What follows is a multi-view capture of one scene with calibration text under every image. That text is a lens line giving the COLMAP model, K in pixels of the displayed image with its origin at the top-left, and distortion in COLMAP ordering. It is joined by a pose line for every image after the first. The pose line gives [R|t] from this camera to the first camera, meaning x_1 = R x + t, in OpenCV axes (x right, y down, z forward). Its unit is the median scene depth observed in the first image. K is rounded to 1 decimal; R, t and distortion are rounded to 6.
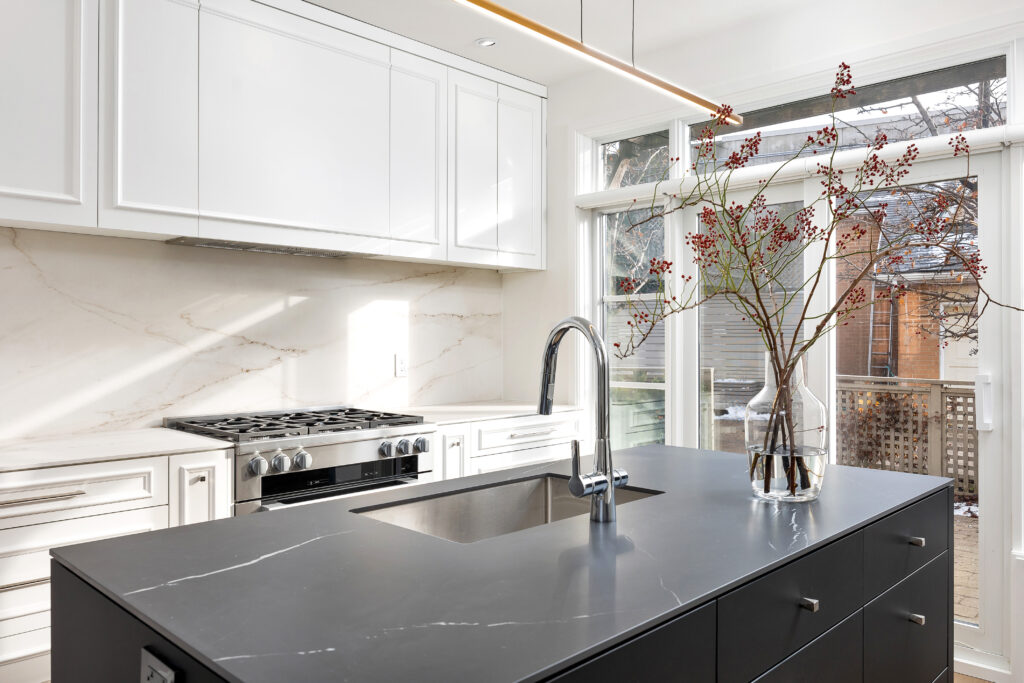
lens RADIAL K [[762.8, 0, 512.9], [0, 762.8, 339.2], [0, 0, 1]] dist [-0.007877, -0.006653]
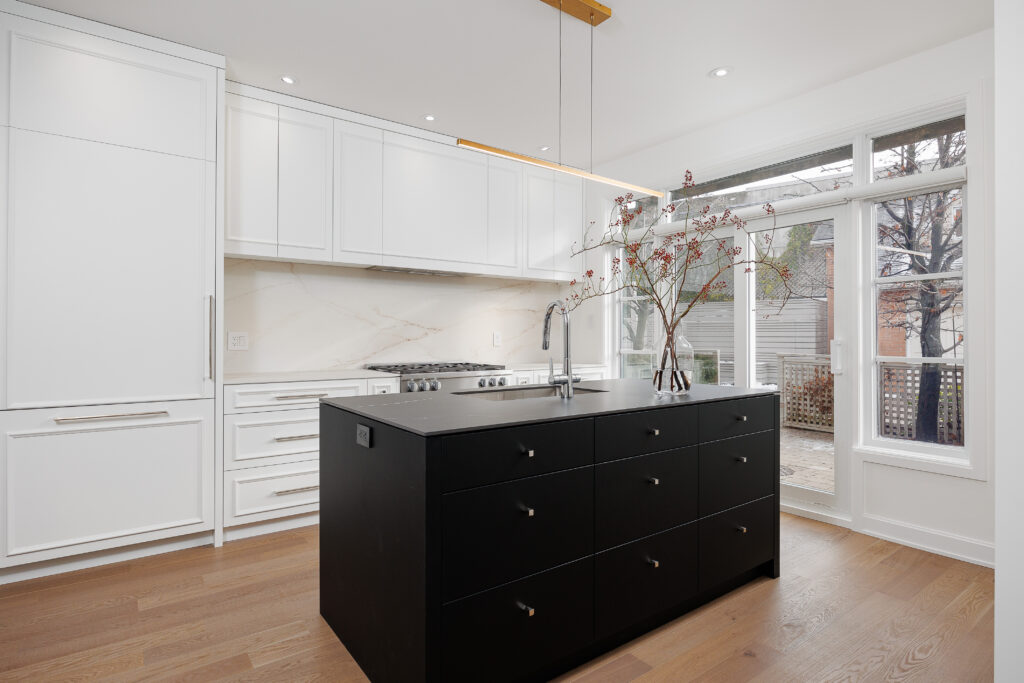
lens RADIAL K [[546.5, 0, 511.0], [0, 546.5, 332.7], [0, 0, 1]] dist [0.000157, 0.000397]
pose [[0.986048, 0.000097, -0.166463, 0.099635], [-0.001567, 0.999961, -0.008696, 0.034591], [0.166456, 0.008836, 0.986009, -0.222051]]
